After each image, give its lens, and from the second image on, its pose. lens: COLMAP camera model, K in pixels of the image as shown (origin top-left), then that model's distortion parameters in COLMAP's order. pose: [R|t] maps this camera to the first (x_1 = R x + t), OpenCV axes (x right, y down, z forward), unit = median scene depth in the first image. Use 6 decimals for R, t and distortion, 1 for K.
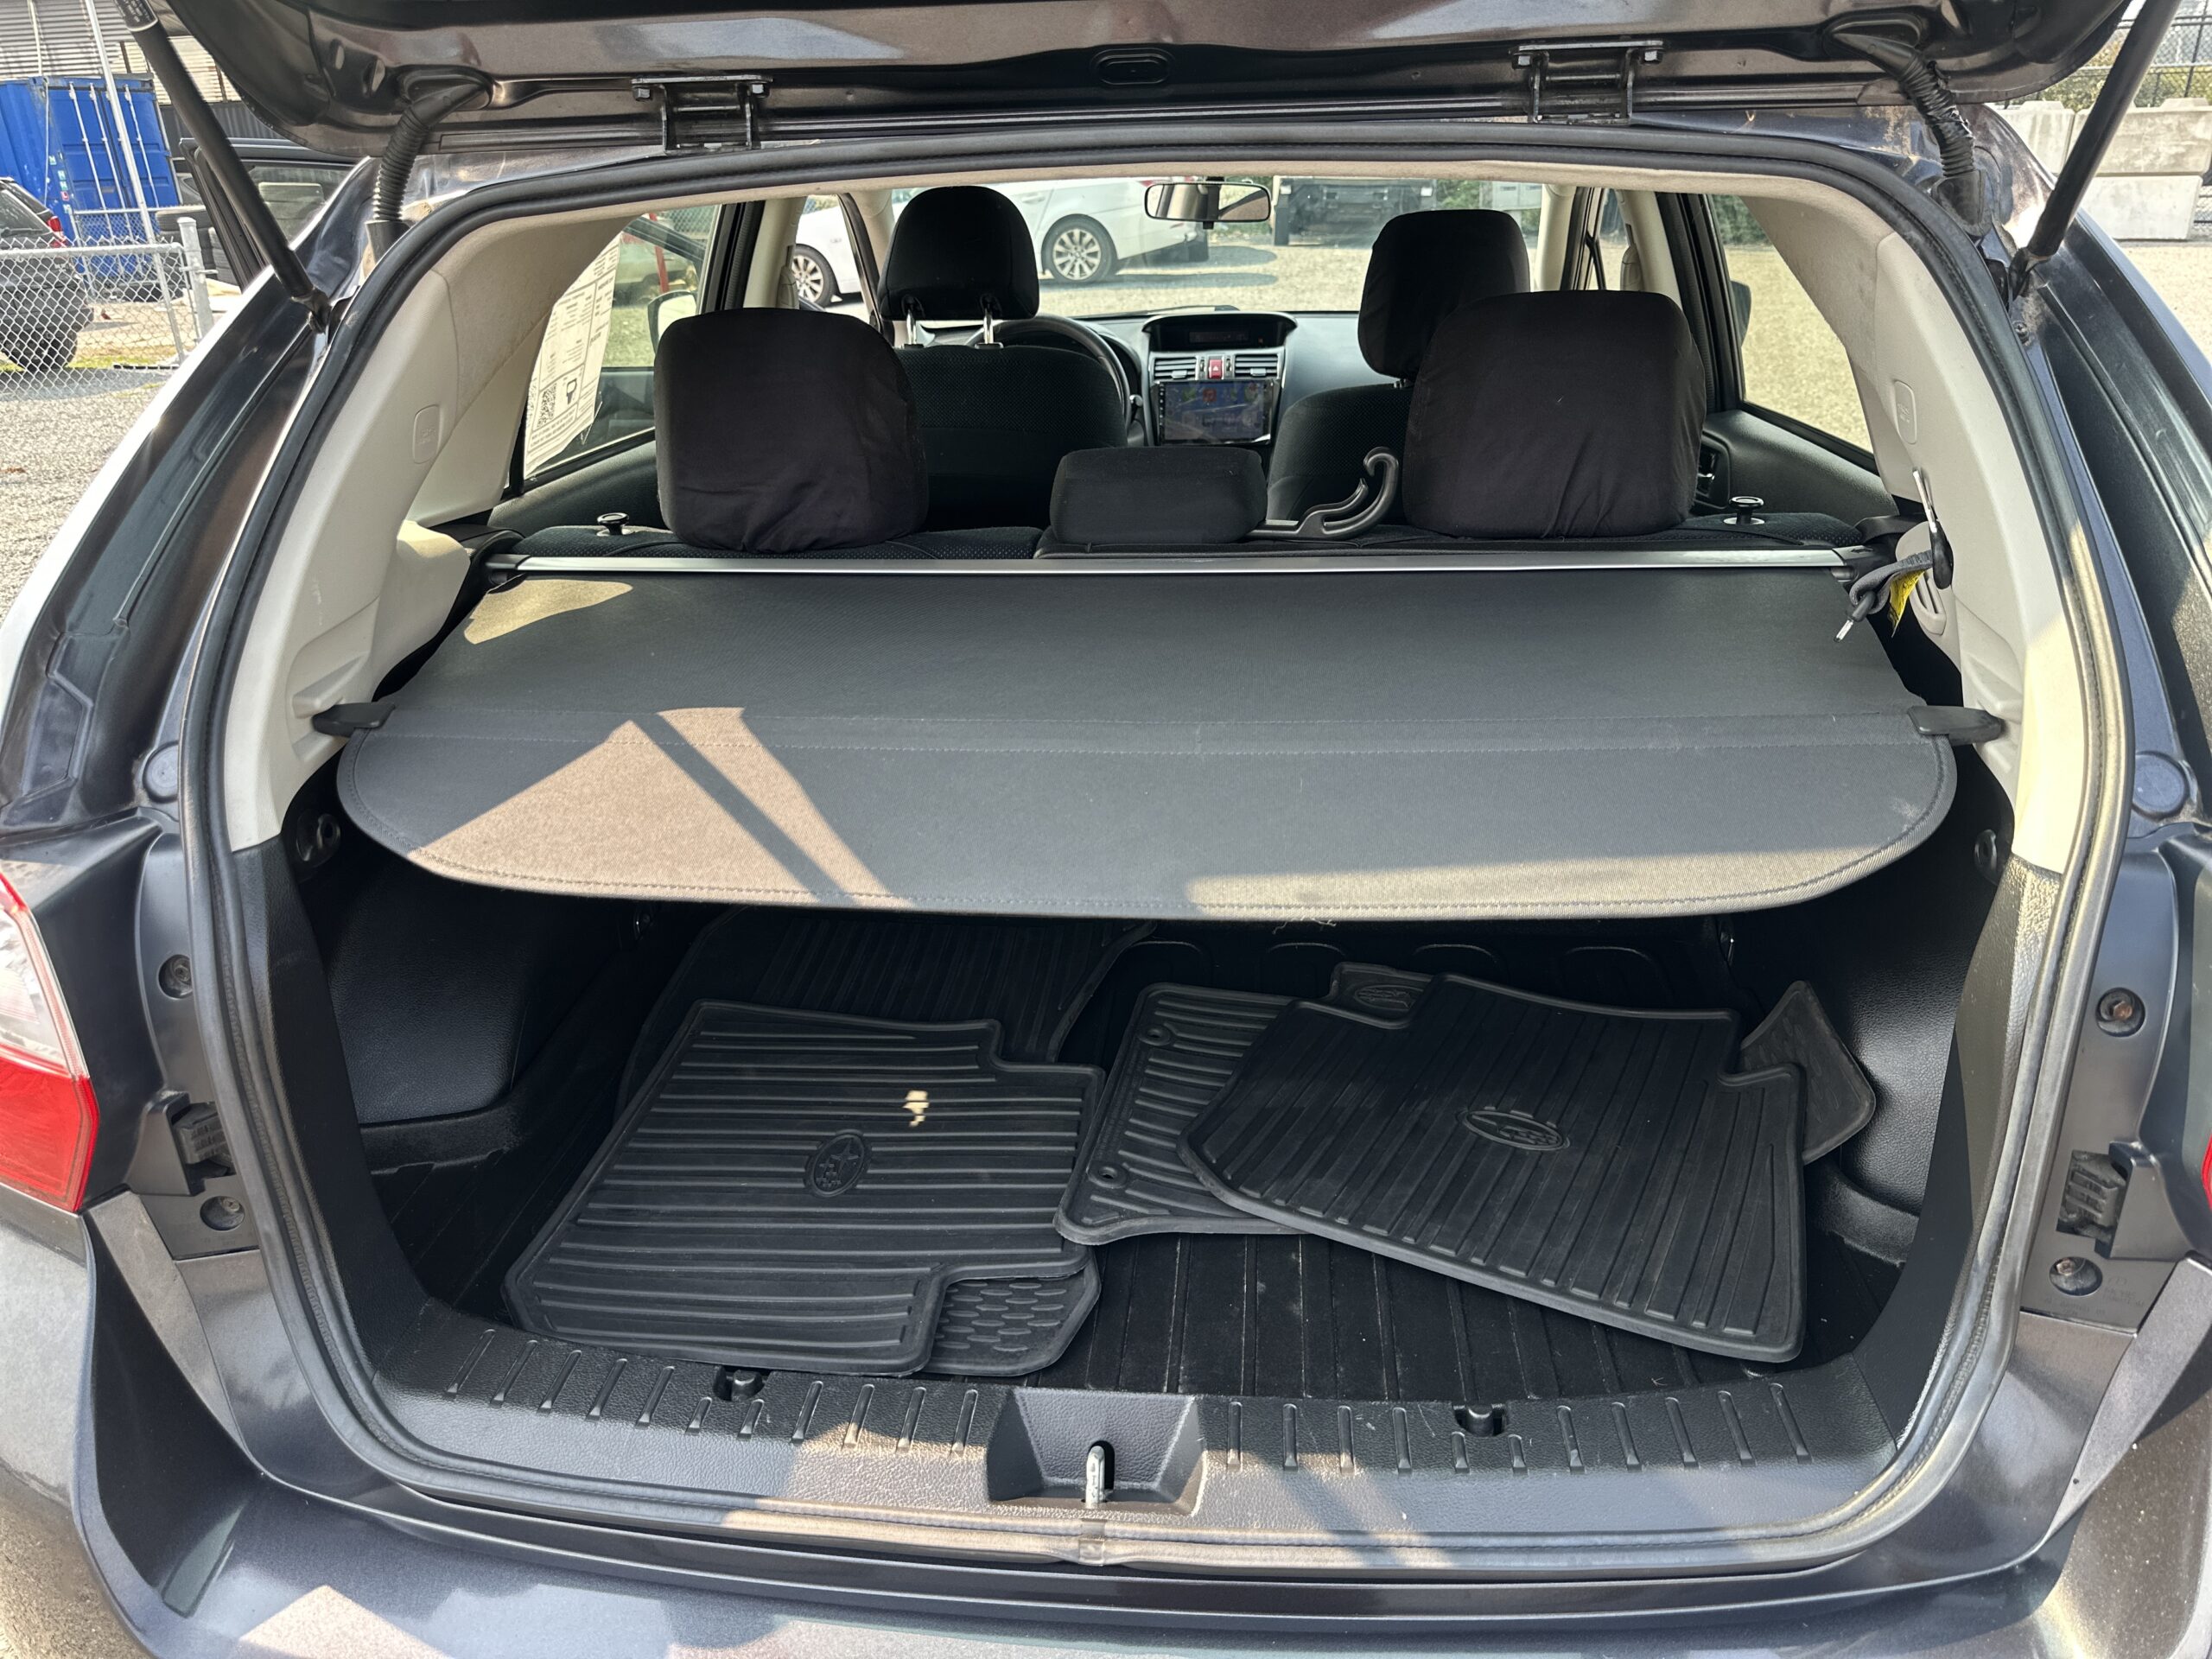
lens RADIAL K [[1583.7, 0, 1106.0], [0, 1583.7, 829.5], [0, 0, 1]] dist [0.054063, -0.060749]
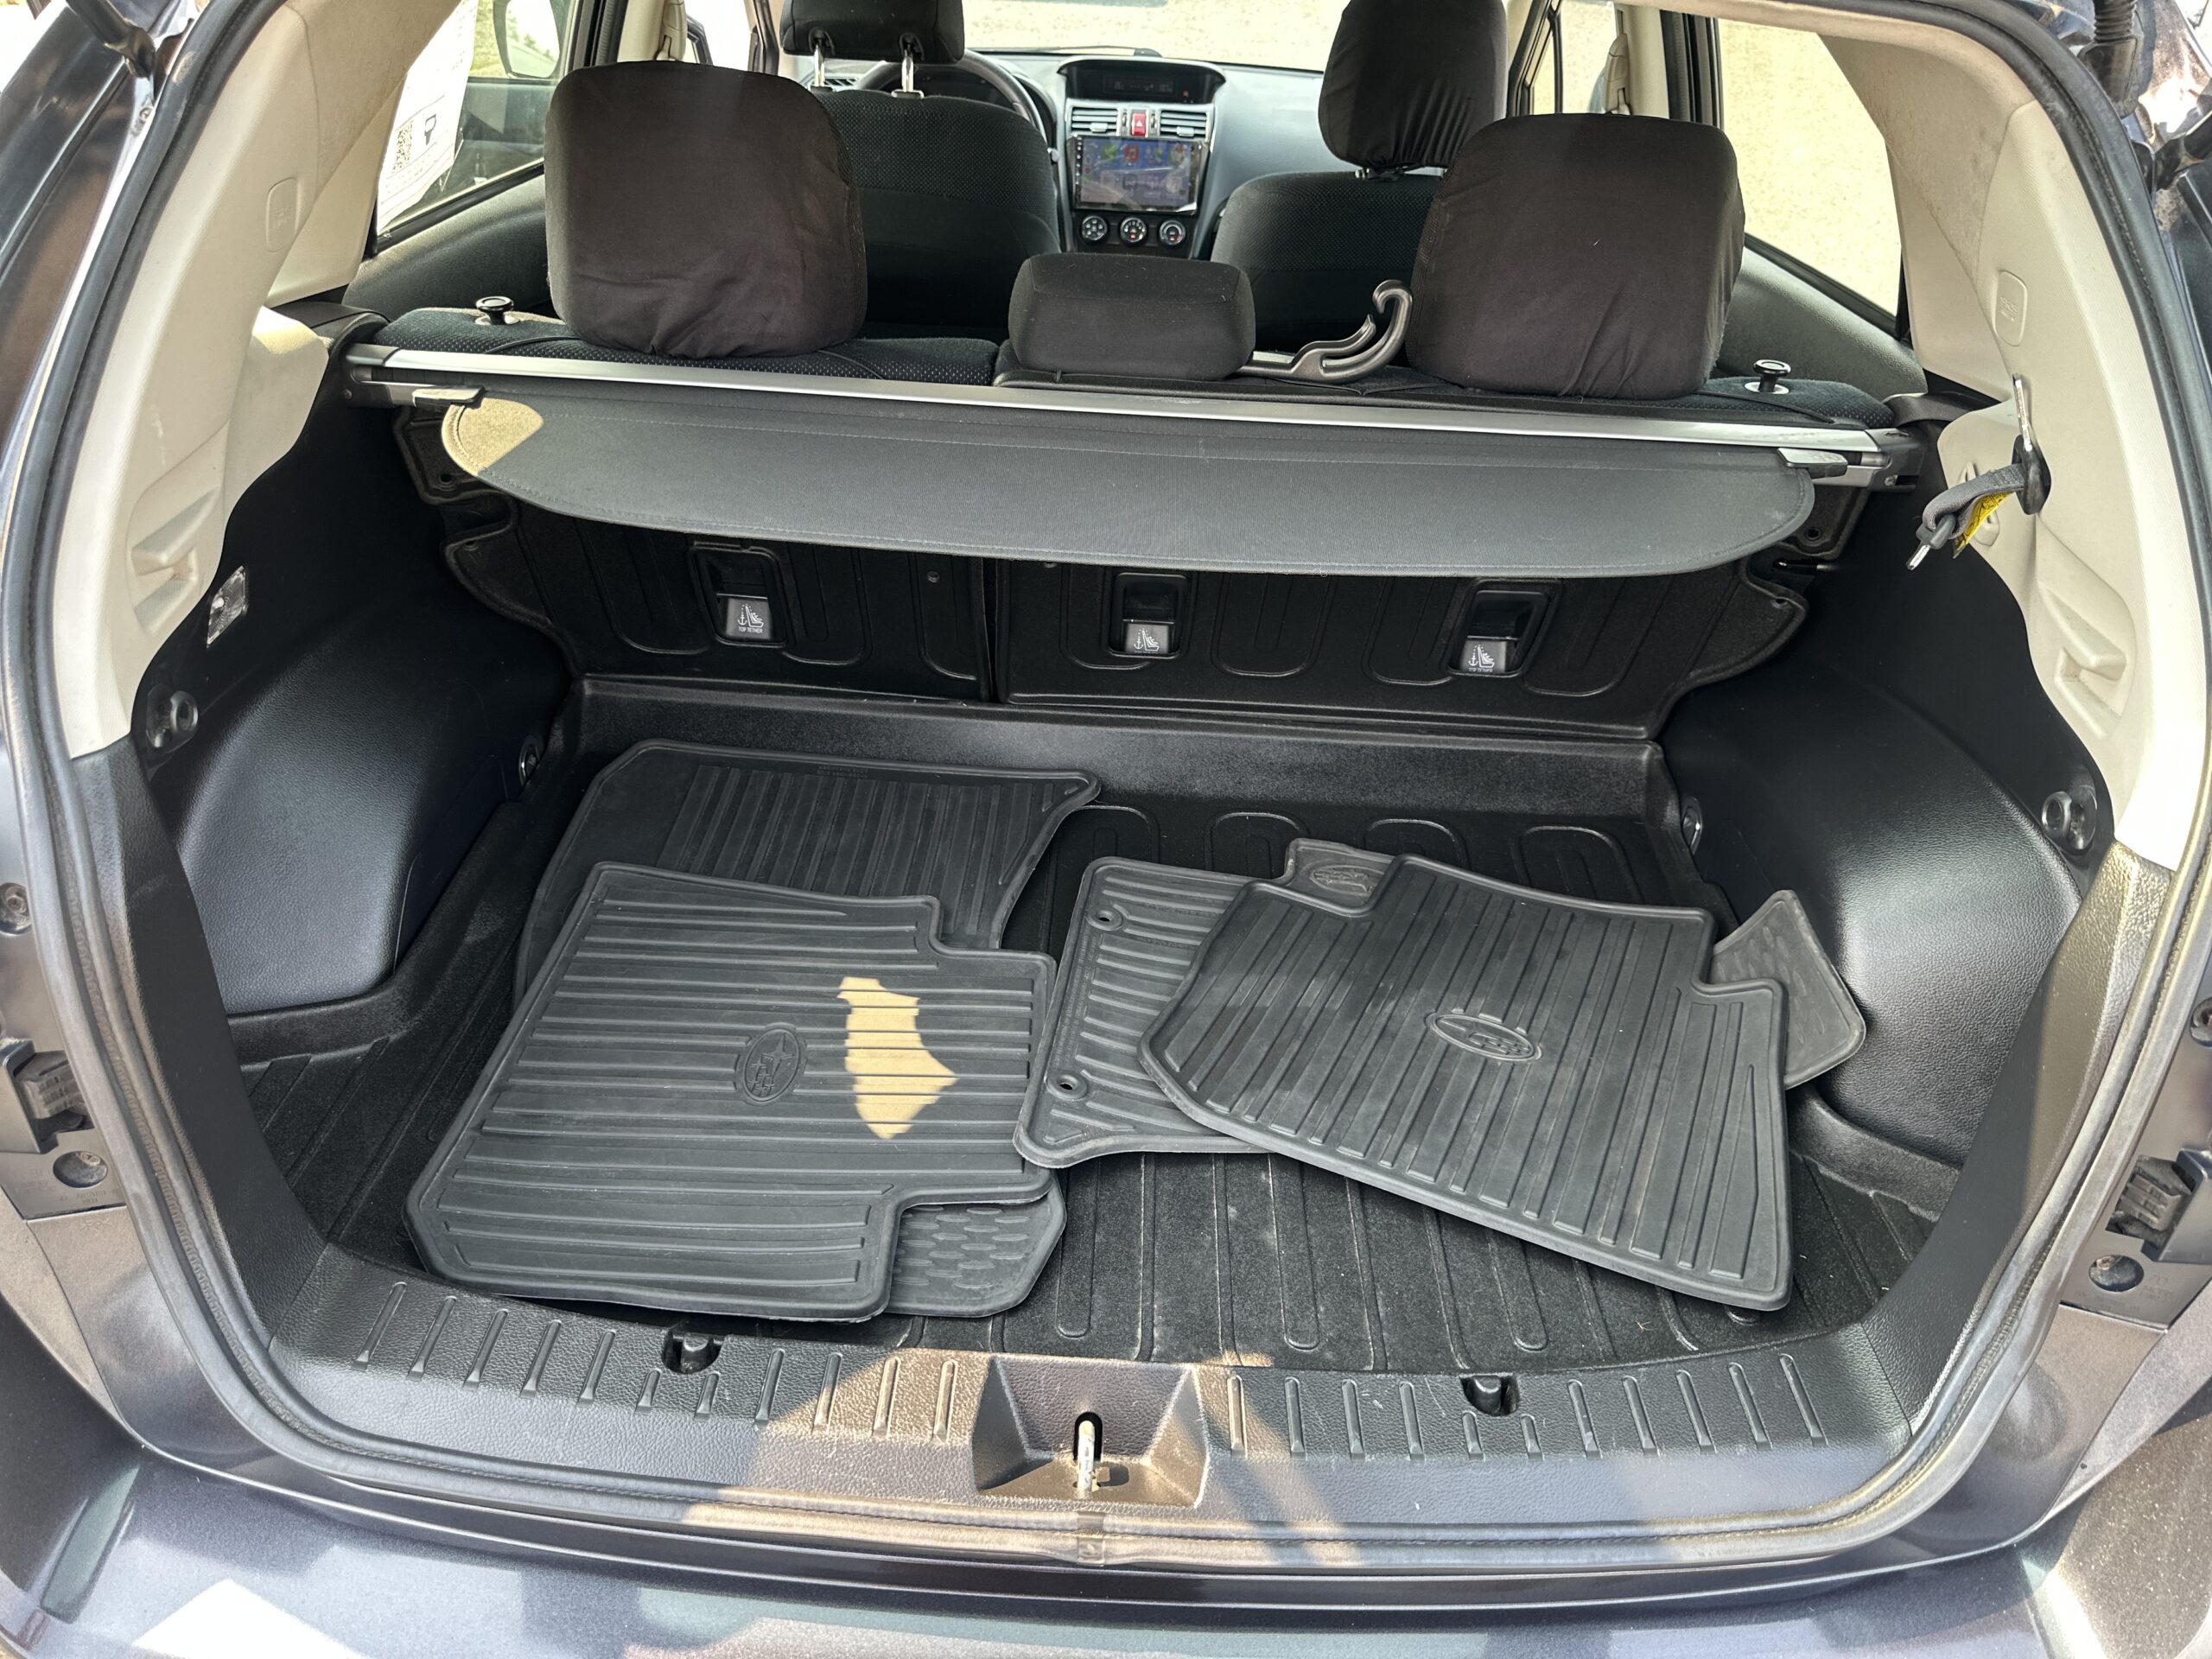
lens RADIAL K [[1593.0, 0, 1106.0], [0, 1593.0, 829.5], [0, 0, 1]] dist [0.039751, -0.042230]
pose [[0.994726, 0.029017, 0.098378, -0.076763], [-0.043694, 0.987645, 0.150491, -0.077187], [-0.092796, -0.153996, 0.983704, 0.104350]]
